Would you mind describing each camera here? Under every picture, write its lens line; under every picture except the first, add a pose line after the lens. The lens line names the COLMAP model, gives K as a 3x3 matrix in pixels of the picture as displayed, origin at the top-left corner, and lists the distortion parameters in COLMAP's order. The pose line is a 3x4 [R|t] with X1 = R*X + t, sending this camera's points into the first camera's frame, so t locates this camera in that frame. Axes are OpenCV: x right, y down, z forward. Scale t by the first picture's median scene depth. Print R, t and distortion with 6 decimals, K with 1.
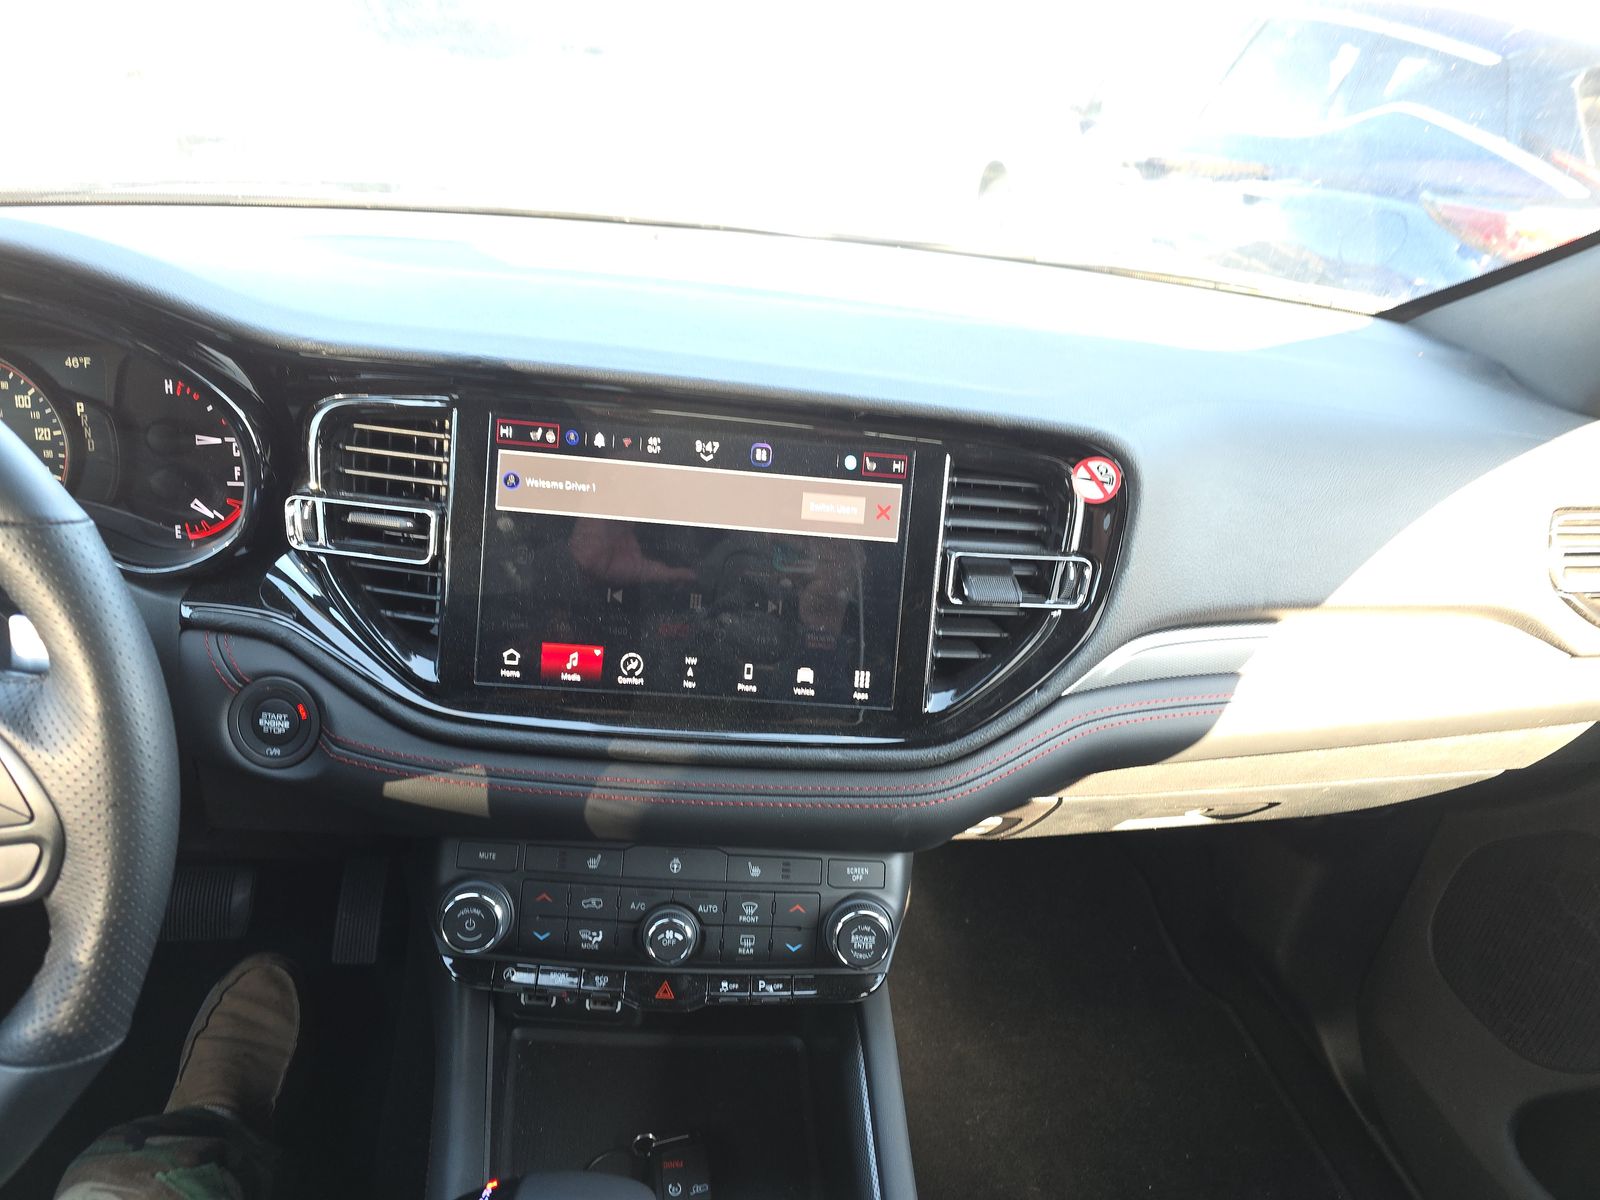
lens RADIAL K [[1074.4, 0, 795.9], [0, 1074.4, 594.5], [0, 0, 1]] dist [0.025767, -0.017711]
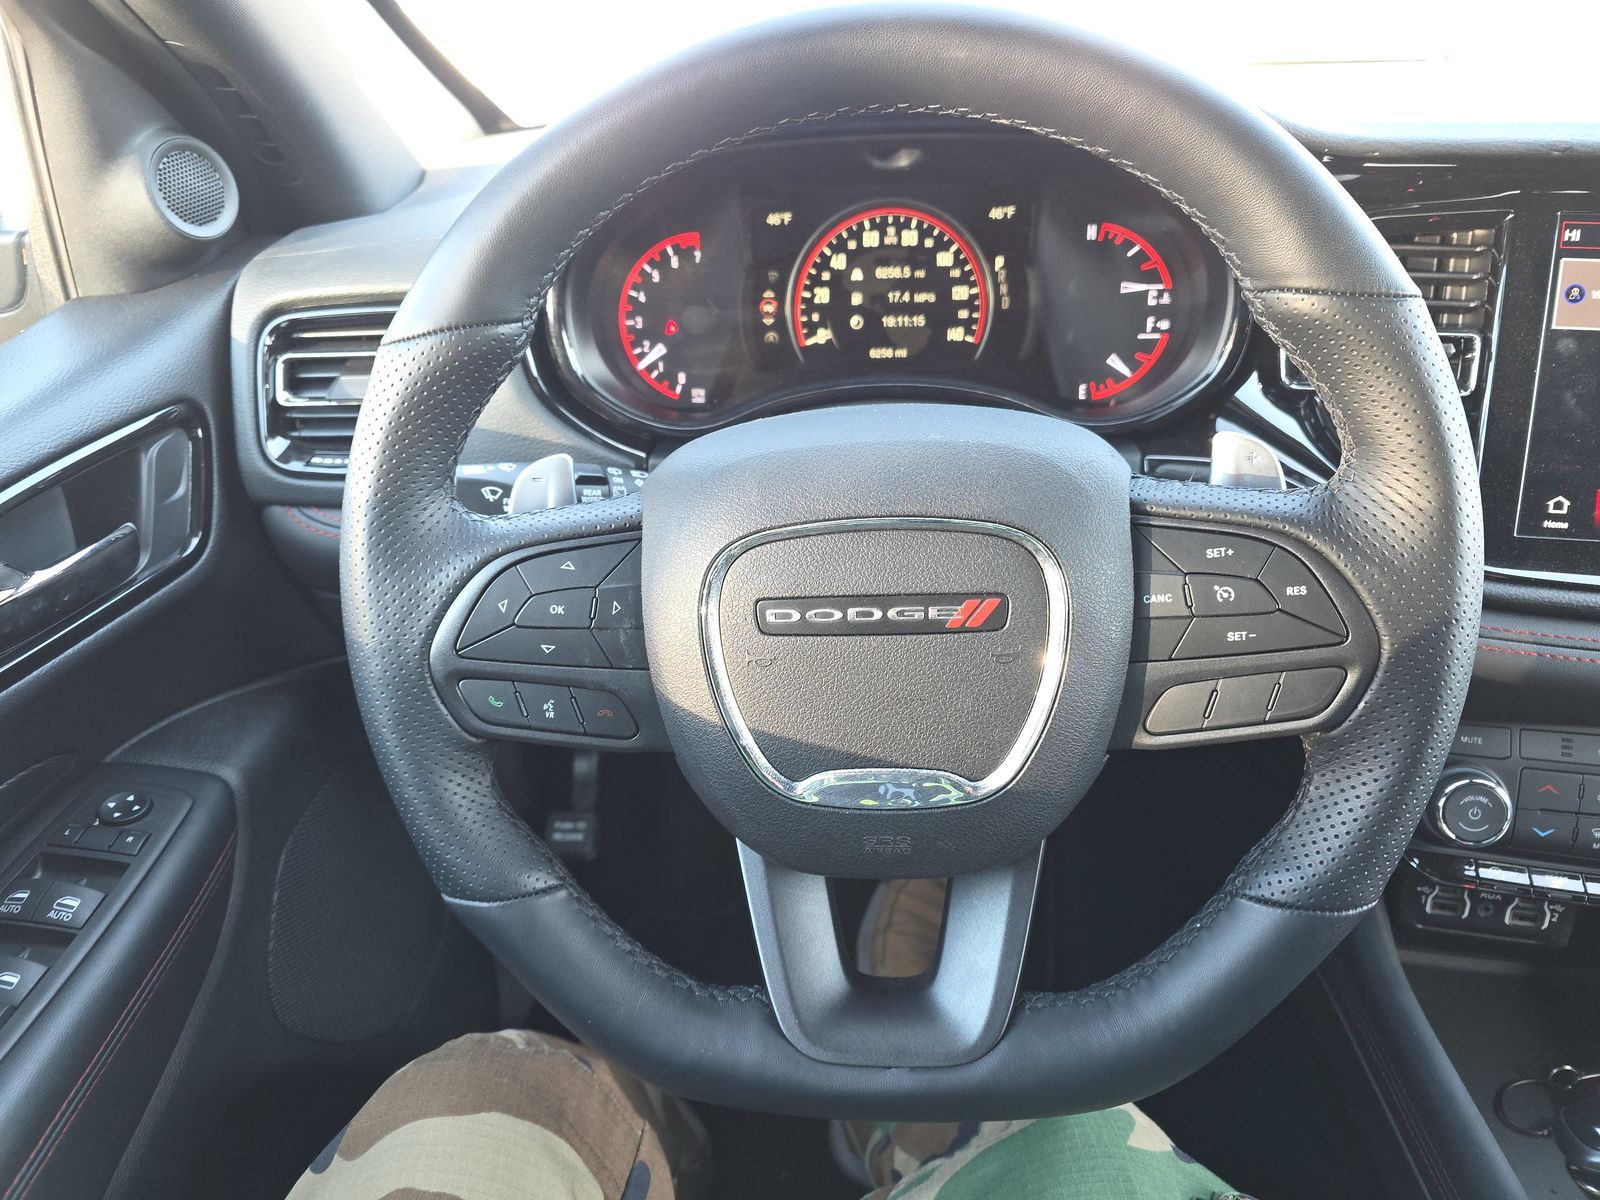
lens RADIAL K [[1074.4, 0, 795.2], [0, 1074.4, 615.1], [0, 0, 1]] dist [0.025767, -0.017711]
pose [[0.971906, 0.000089, -0.235368, -0.616405], [0.012786, 0.998503, 0.053179, 0.086711], [0.235020, -0.054694, 0.970450, 0.016199]]
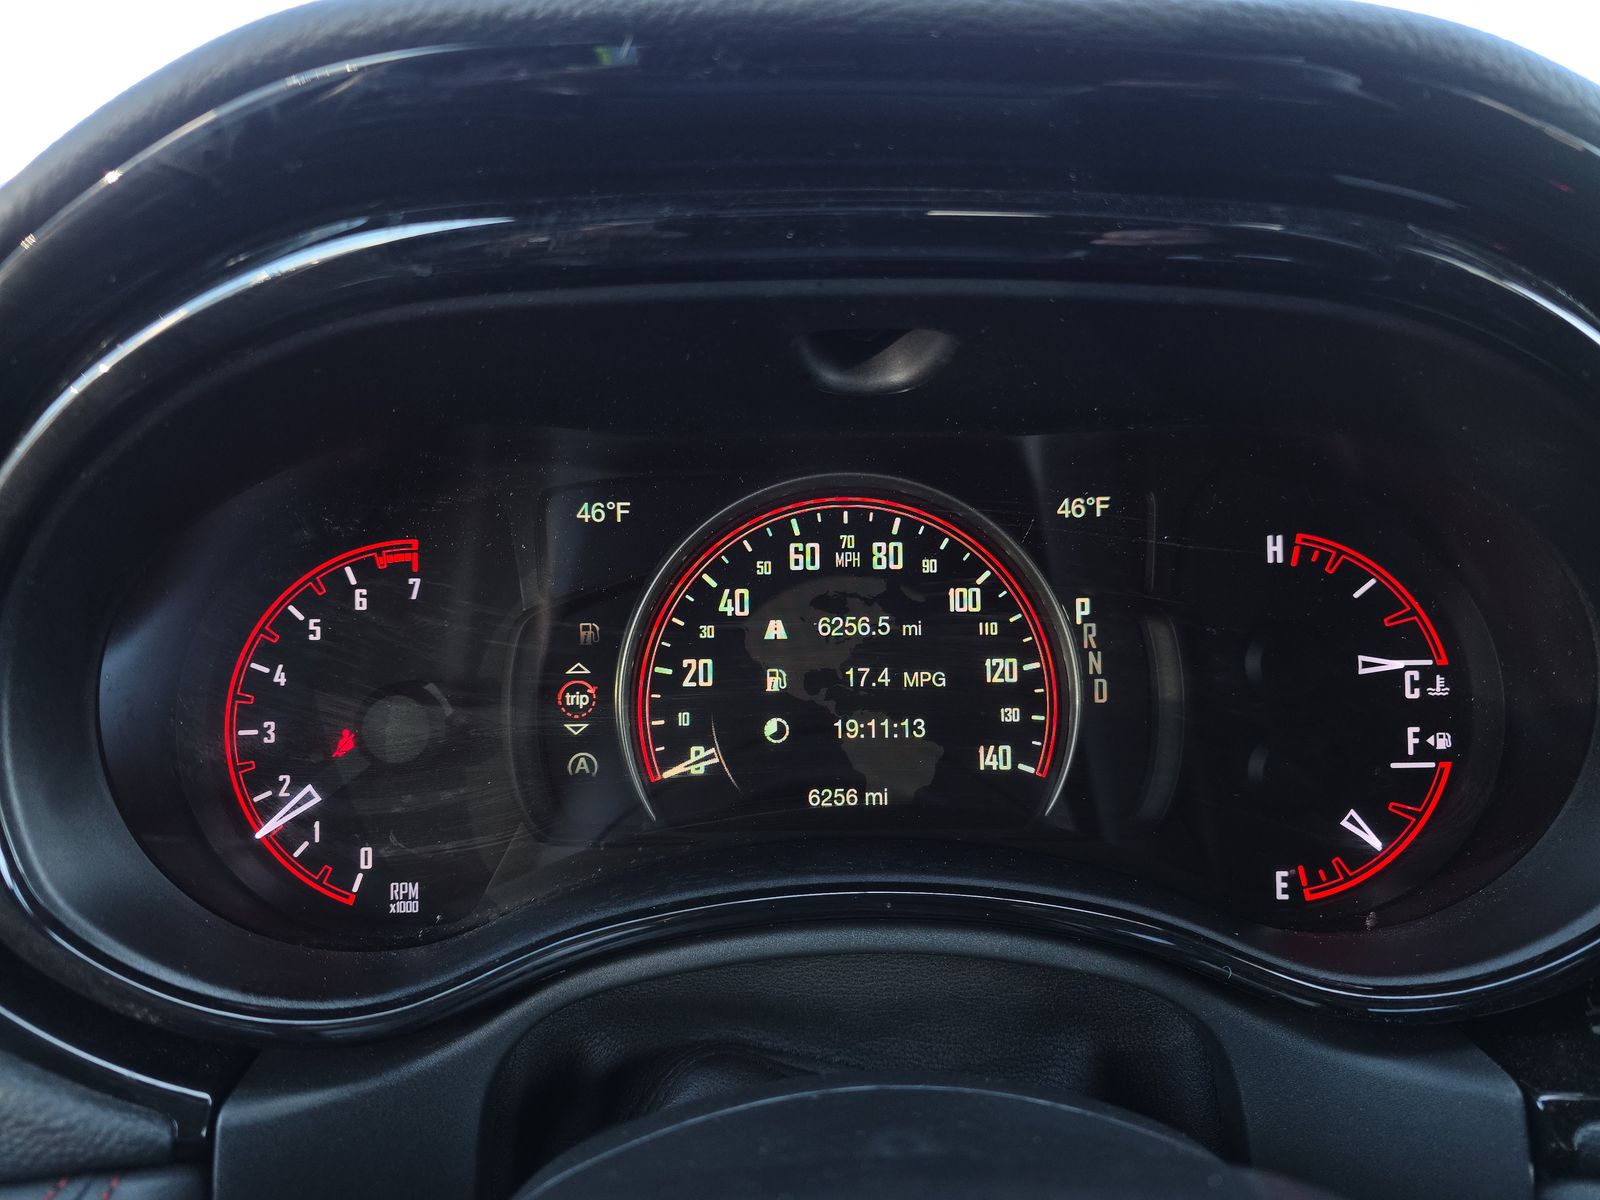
lens RADIAL K [[1074.4, 0, 805.9], [0, 1074.4, 609.2], [0, 0, 1]] dist [0.025767, -0.017711]
pose [[0.990696, -0.059161, -0.122559, -0.724307], [0.029122, 0.971866, -0.233727, -0.072525], [0.132939, 0.227983, 0.964547, 0.564273]]
